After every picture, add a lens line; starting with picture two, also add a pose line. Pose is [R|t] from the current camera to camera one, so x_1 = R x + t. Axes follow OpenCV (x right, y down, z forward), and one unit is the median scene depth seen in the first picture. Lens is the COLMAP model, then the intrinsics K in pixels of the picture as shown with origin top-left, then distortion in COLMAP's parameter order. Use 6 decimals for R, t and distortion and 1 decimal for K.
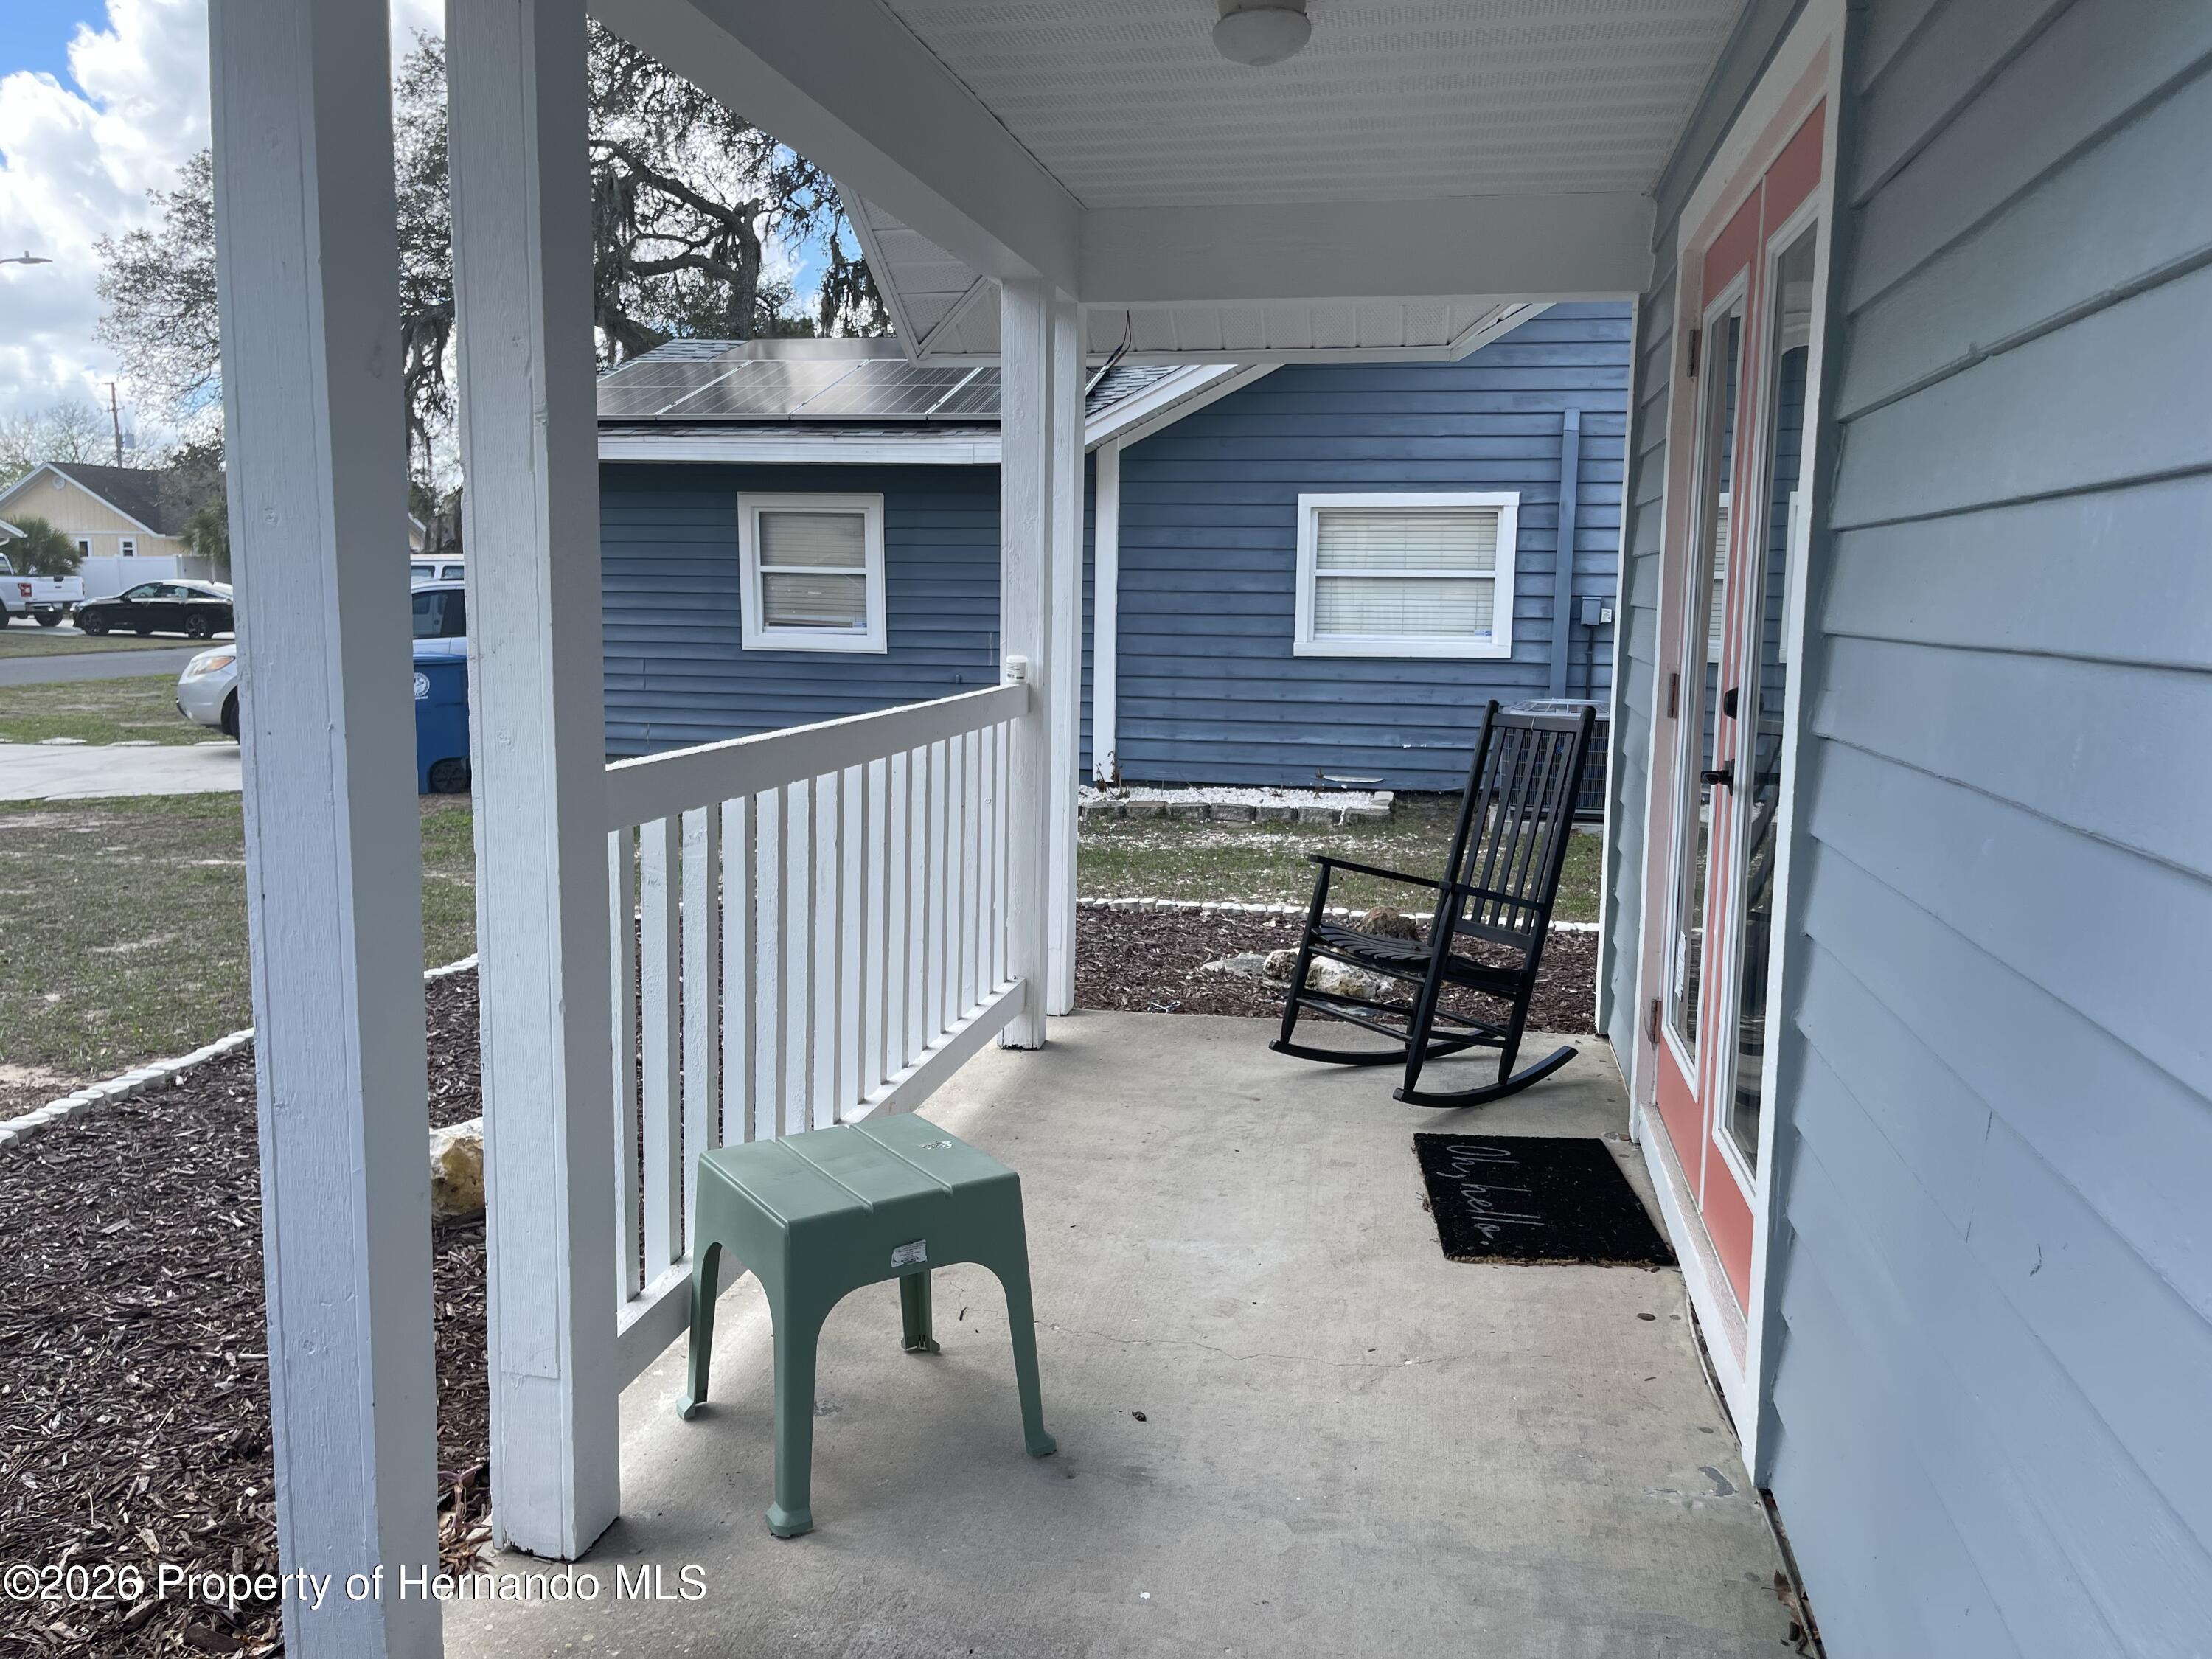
lens RADIAL K [[1682.6, 0, 1112.2], [0, 1682.6, 826.5], [0, 0, 1]] dist [0.077041, -0.103694]
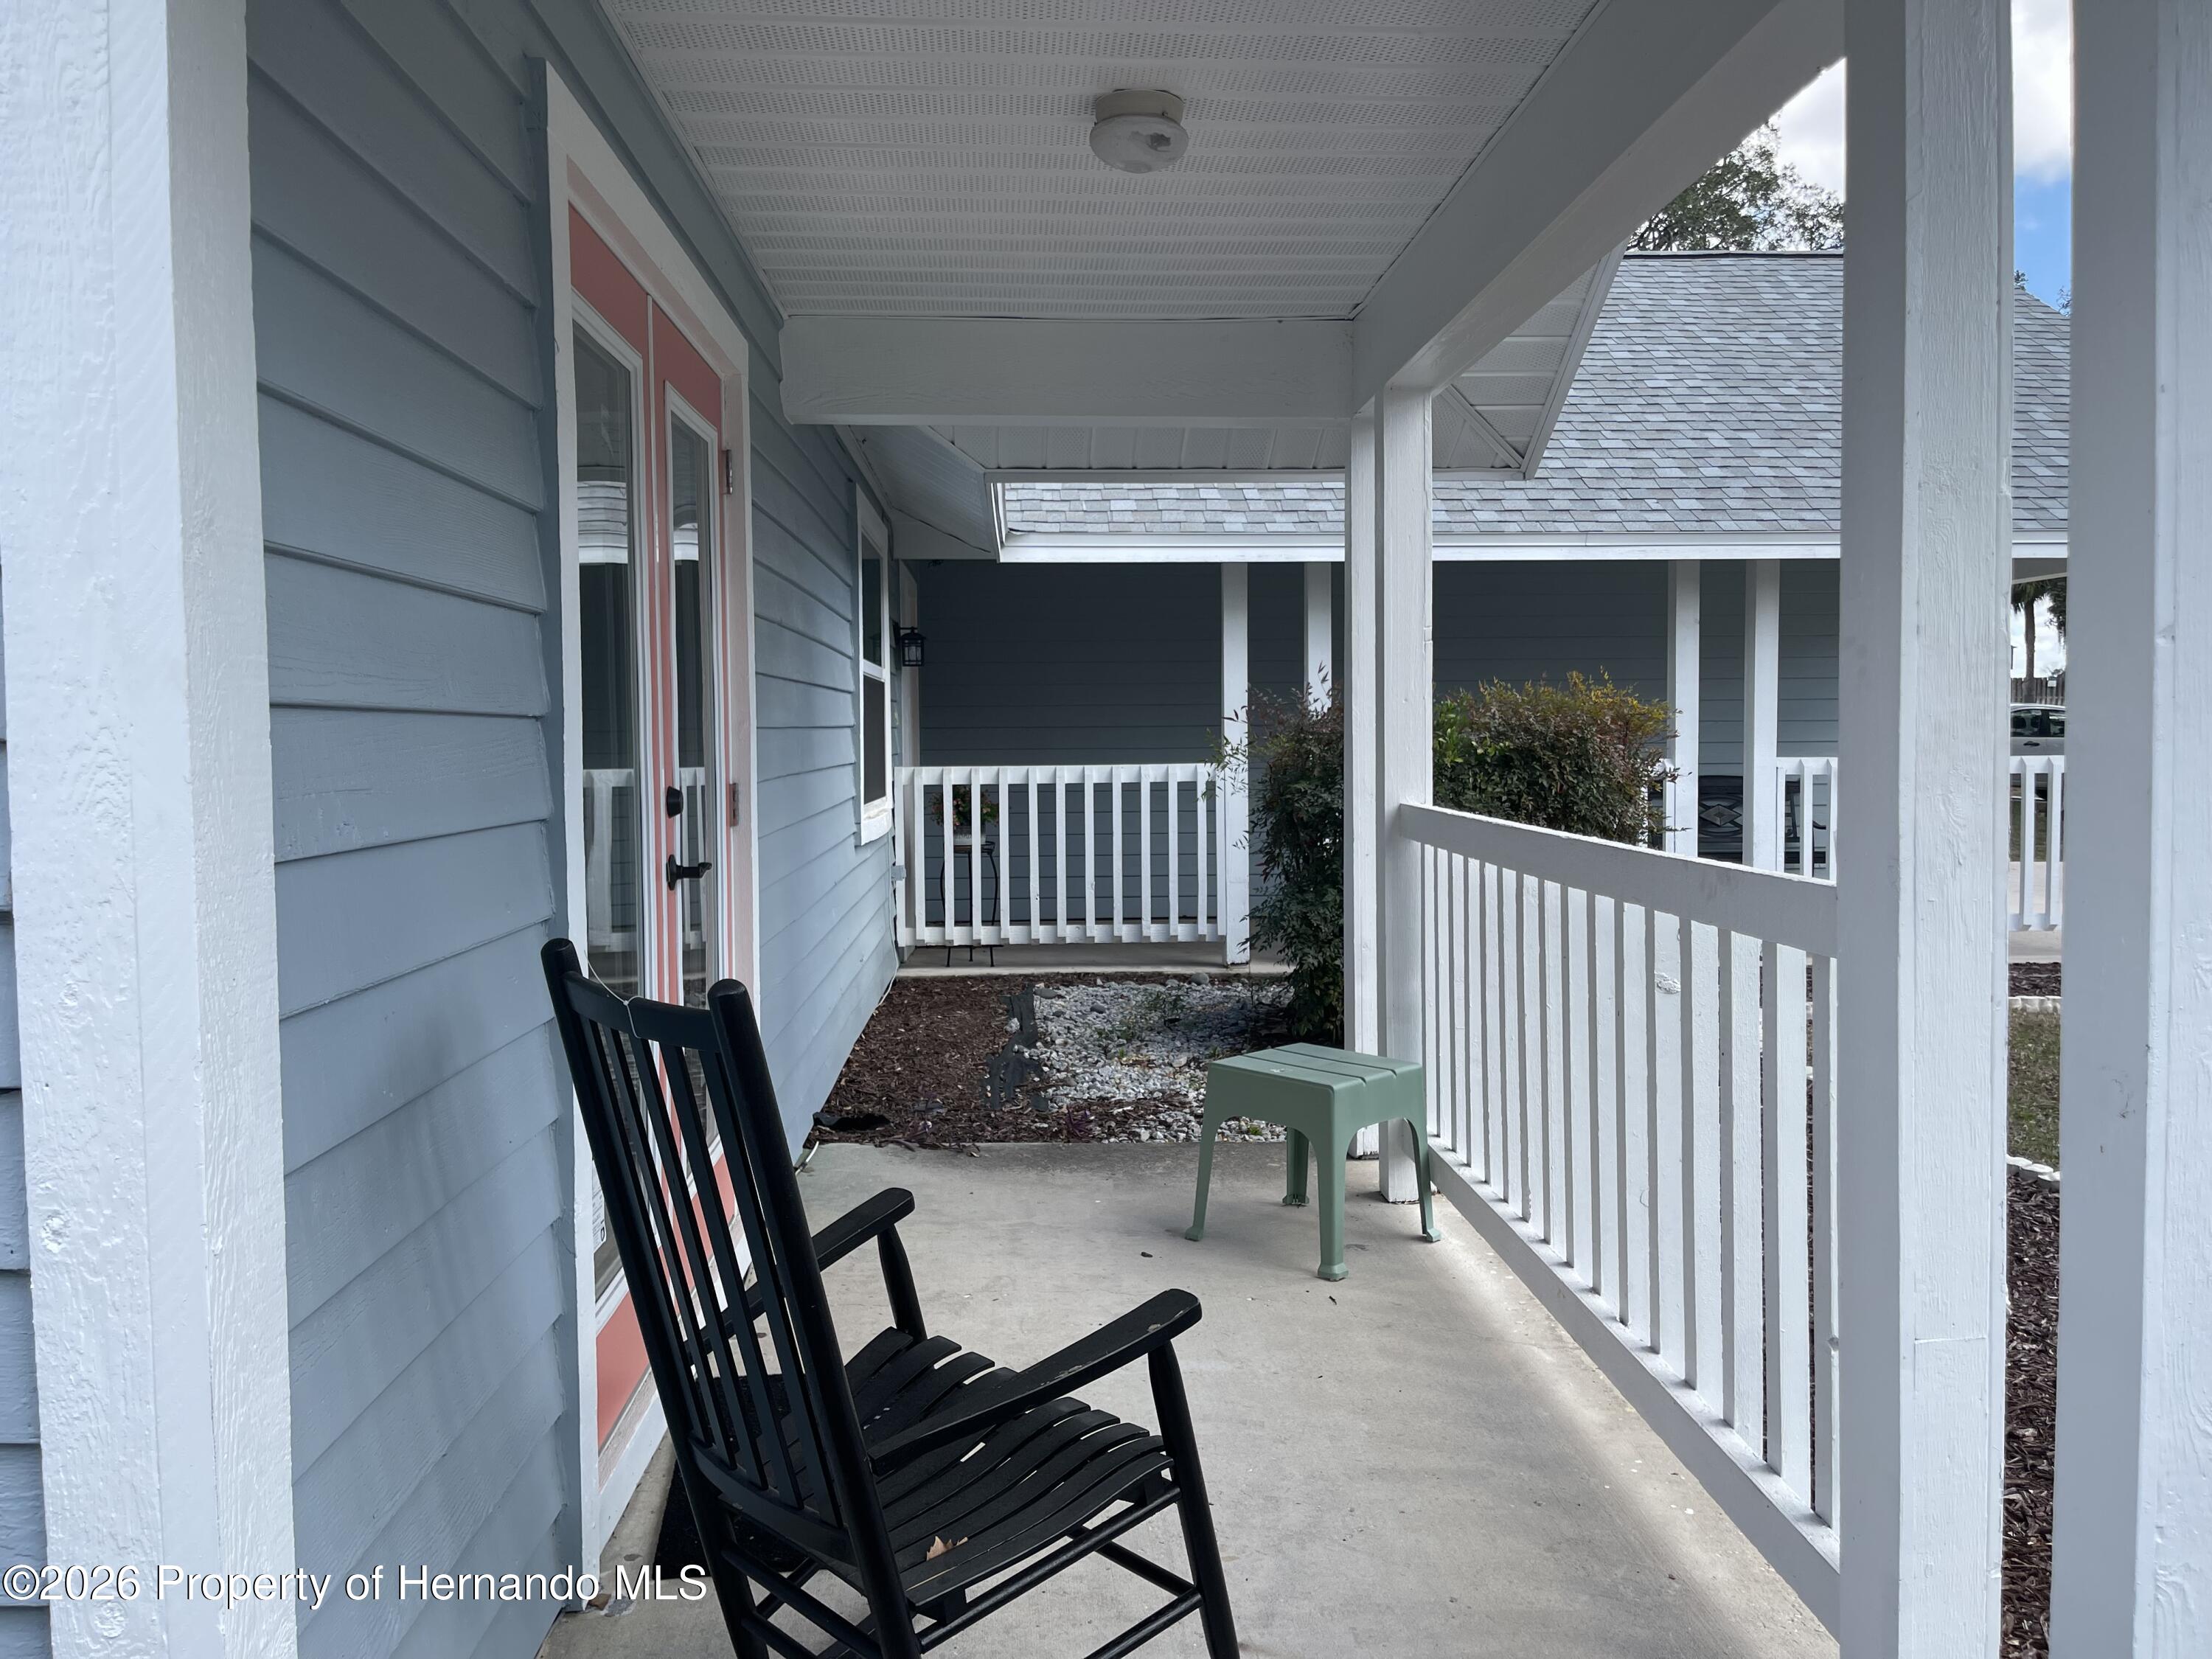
lens RADIAL K [[1682.6, 0, 1107.2], [0, 1682.6, 821.5], [0, 0, 1]] dist [0.077041, -0.103694]
pose [[-0.970270, -0.020605, -0.241147, 0.441288], [-0.063519, 0.983122, 0.171568, -0.295121], [0.233542, 0.181785, -0.955203, 2.491074]]
